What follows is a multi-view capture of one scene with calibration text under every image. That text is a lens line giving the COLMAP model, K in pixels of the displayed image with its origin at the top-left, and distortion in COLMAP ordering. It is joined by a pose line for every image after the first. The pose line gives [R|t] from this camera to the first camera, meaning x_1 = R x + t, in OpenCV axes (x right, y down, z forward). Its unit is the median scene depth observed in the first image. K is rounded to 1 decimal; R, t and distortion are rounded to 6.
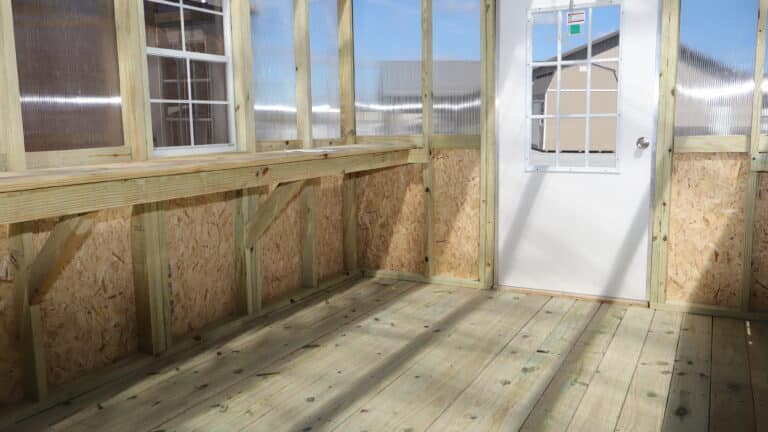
lens RADIAL K [[637.0, 0, 384.0], [0, 637.0, 216.0], [0, 0, 1]] dist [-0.005182, 0.002685]
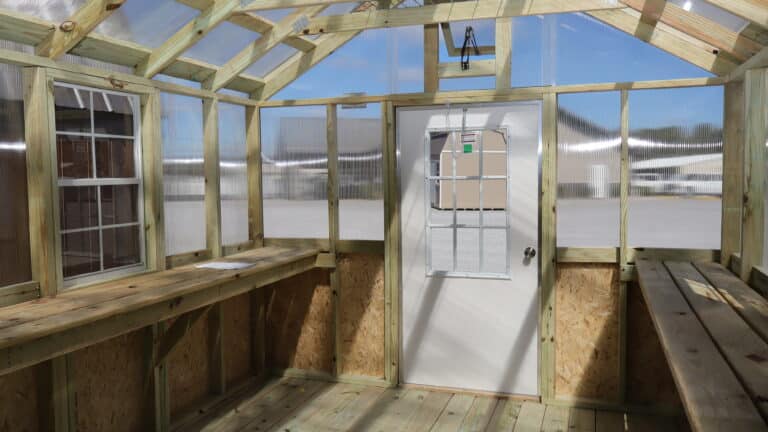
lens RADIAL K [[637.0, 0, 384.0], [0, 637.0, 216.0], [0, 0, 1]] dist [-0.005182, 0.002685]
pose [[0.987685, -0.005487, 0.156360, -0.015168], [0.017785, 0.996845, -0.077357, -0.091455], [-0.155442, 0.079186, 0.984666, -0.051546]]
